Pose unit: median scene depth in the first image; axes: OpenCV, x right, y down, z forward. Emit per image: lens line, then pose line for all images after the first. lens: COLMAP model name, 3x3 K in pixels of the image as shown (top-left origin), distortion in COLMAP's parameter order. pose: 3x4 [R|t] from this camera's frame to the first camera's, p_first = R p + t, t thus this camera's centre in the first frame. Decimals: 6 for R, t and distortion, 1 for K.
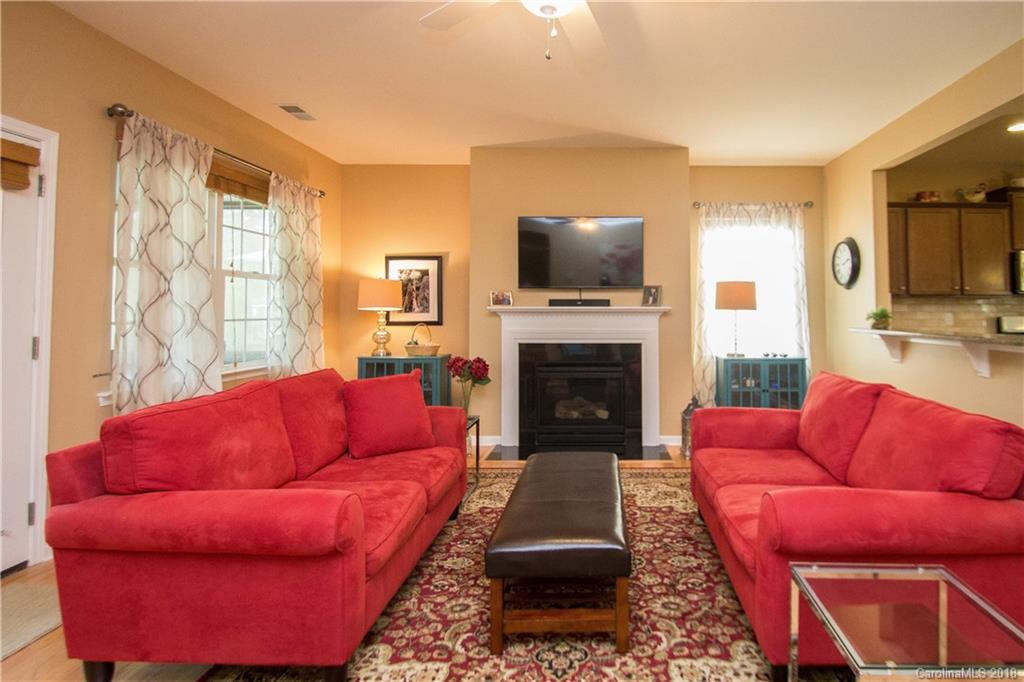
lens RADIAL K [[525.2, 0, 592.3], [0, 525.2, 295.3], [0, 0, 1]] dist [0.001817, -0.000863]
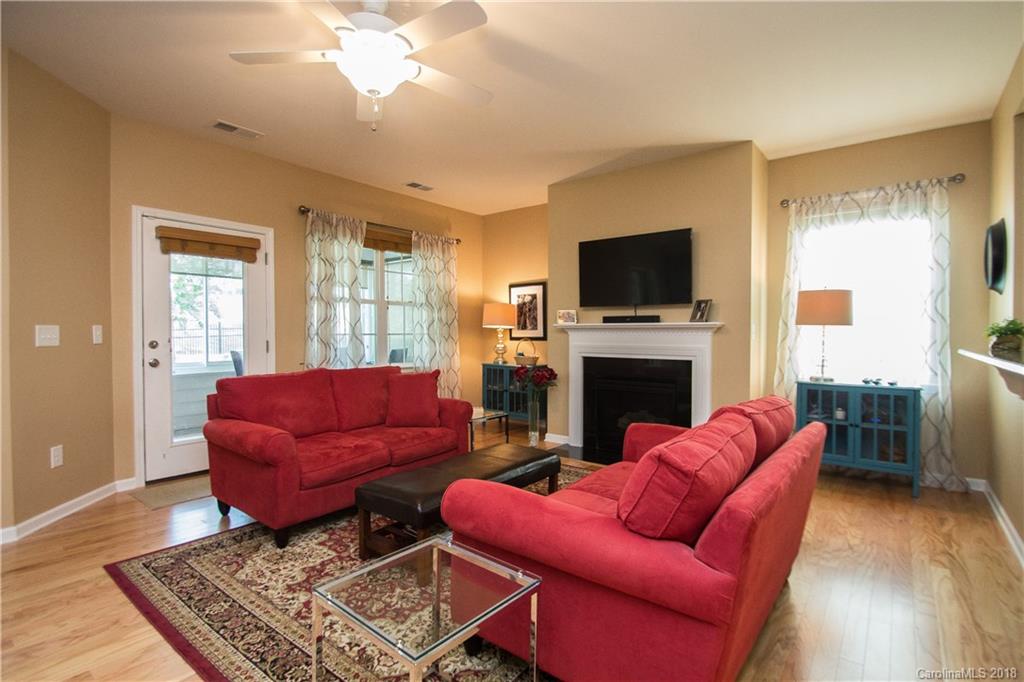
lens RADIAL K [[497.6, 0, 512.7], [0, 497.6, 340.4], [0, 0, 1]] dist [0.012825, -0.002656]
pose [[0.783099, 0.011000, -0.621800, 0.734107], [0.017198, 0.999078, 0.039334, 0.023881], [0.621660, -0.041496, 0.782187, 0.150911]]
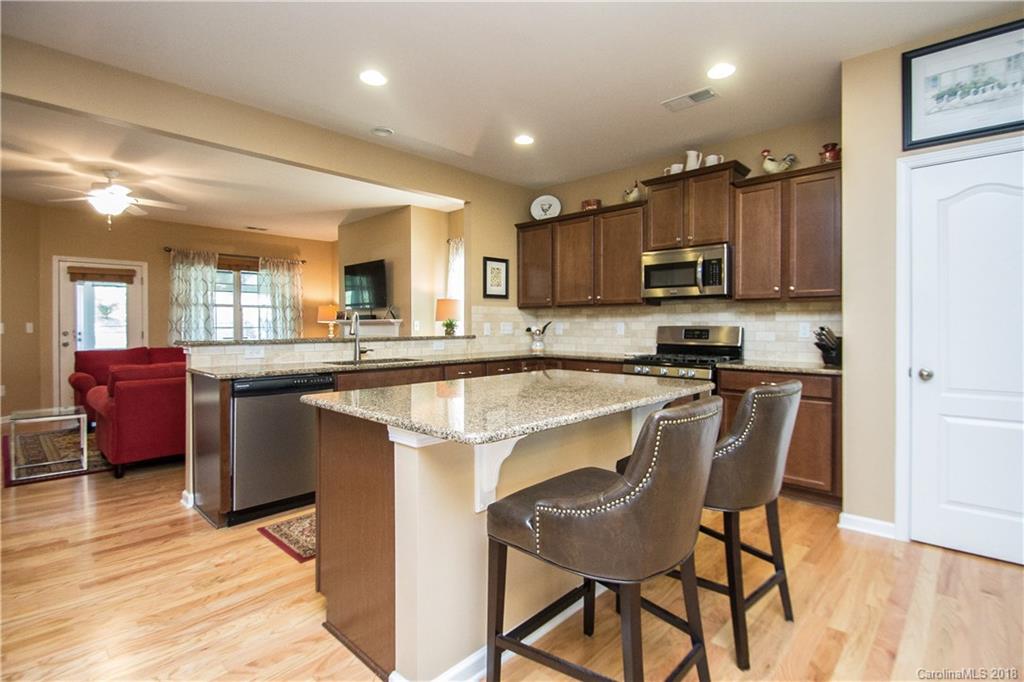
lens RADIAL K [[497.6, 0, 501.8], [0, 497.6, 324.0], [0, 0, 1]] dist [0.012825, -0.002656]
pose [[0.703908, -0.002180, -0.710288, 2.459653], [0.023388, 0.999524, 0.020110, 0.027051], [0.709906, -0.030768, 0.703624, 0.435718]]
